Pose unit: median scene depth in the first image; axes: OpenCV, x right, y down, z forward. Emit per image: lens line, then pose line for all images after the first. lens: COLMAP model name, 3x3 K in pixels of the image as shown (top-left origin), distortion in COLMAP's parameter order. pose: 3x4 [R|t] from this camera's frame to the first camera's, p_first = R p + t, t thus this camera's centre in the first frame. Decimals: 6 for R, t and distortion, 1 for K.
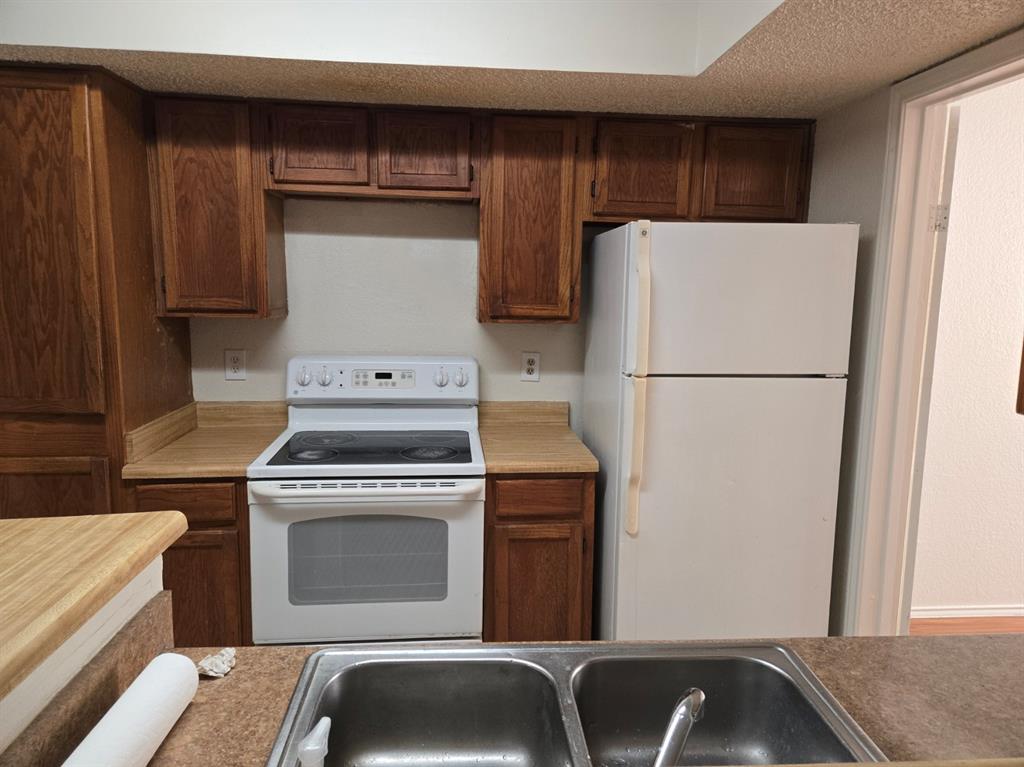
lens RADIAL K [[688.7, 0, 518.0], [0, 688.7, 386.1], [0, 0, 1]] dist [0.082660, -0.071401]
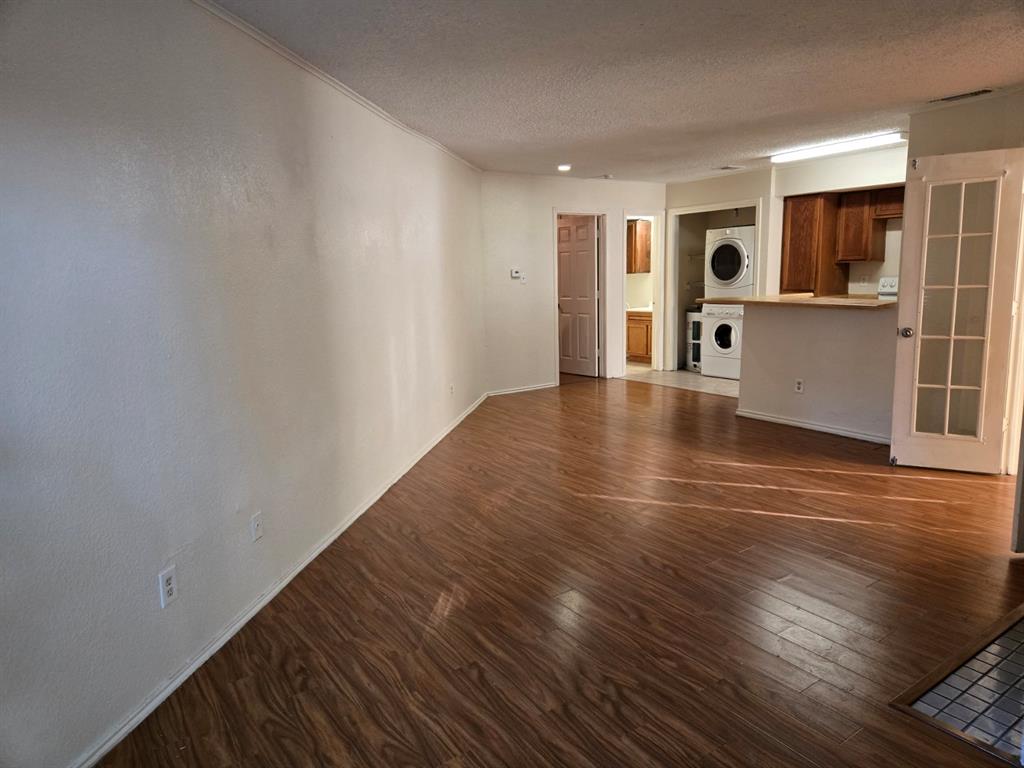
lens RADIAL K [[682.8, 0, 514.4], [0, 682.8, 384.7], [0, 0, 1]] dist [0.075559, -0.058724]
pose [[0.507338, 0.110322, -0.854656, 1.658958], [-0.099667, 0.992628, 0.068969, 0.419642], [0.855964, 0.050190, 0.514594, -2.034151]]
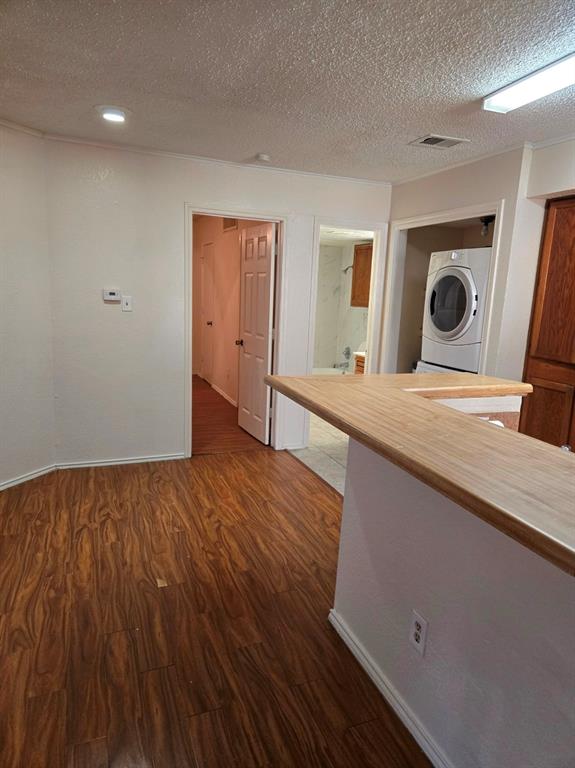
lens RADIAL K [[518.9, 0, 296.0], [0, 518.9, 390.8], [0, 0, 1]] dist [0.072079, -0.056313]
pose [[0.303983, 0.178989, -0.935712, 0.585228], [-0.185762, 0.974475, 0.126056, 0.071618], [0.934391, 0.135501, 0.329473, -0.232129]]
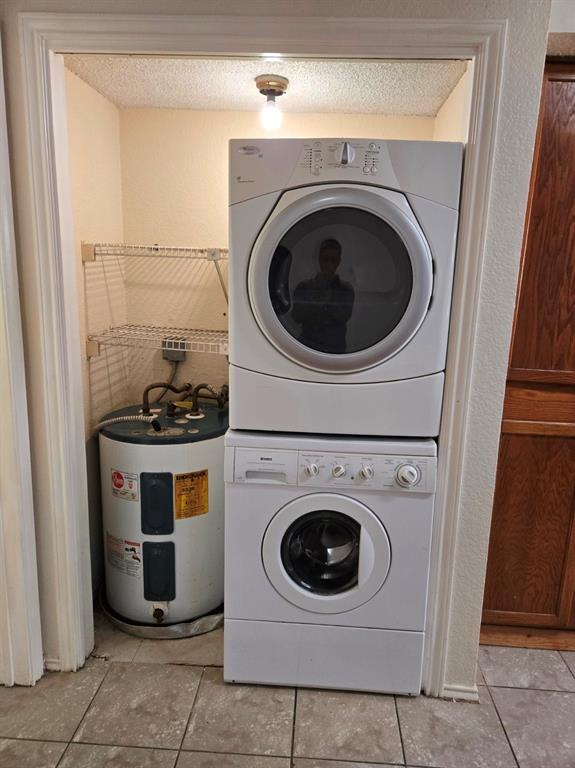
lens RADIAL K [[517.3, 0, 291.9], [0, 517.3, 379.8], [0, 0, 1]] dist [0.079633, -0.066524]
pose [[0.990730, 0.046255, -0.127730, -0.966923], [-0.041023, 0.998220, 0.043288, 0.013380], [0.129505, -0.037647, 0.990864, 0.105348]]
